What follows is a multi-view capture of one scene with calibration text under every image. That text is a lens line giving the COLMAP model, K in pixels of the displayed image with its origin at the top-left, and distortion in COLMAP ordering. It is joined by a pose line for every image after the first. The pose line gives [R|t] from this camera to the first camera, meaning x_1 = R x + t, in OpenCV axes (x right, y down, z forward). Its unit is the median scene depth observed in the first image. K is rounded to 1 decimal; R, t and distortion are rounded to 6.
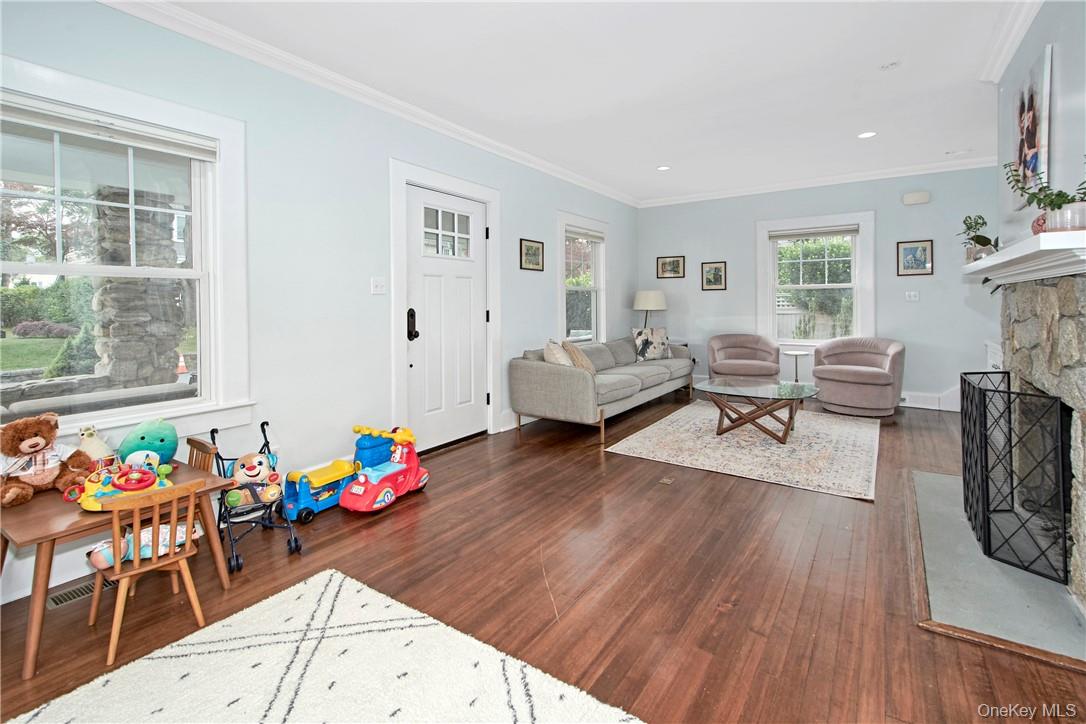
lens RADIAL K [[503.1, 0, 535.7], [0, 503.1, 312.9], [0, 0, 1]] dist [0.014980, 0.000003]
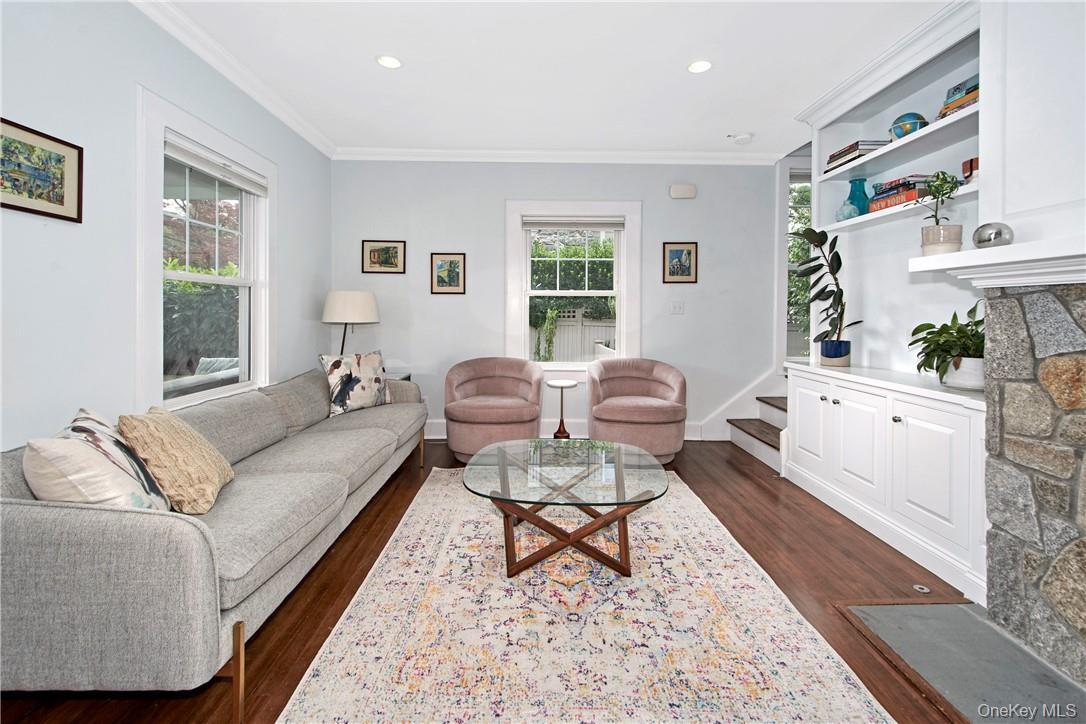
lens RADIAL K [[503.1, 0, 535.7], [0, 503.1, 312.9], [0, 0, 1]] dist [0.014980, 0.000003]
pose [[0.820720, 0.014269, 0.571153, 0.066876], [-0.002728, 0.999775, -0.021057, -0.005699], [-0.571325, 0.015723, 0.820573, 0.410204]]
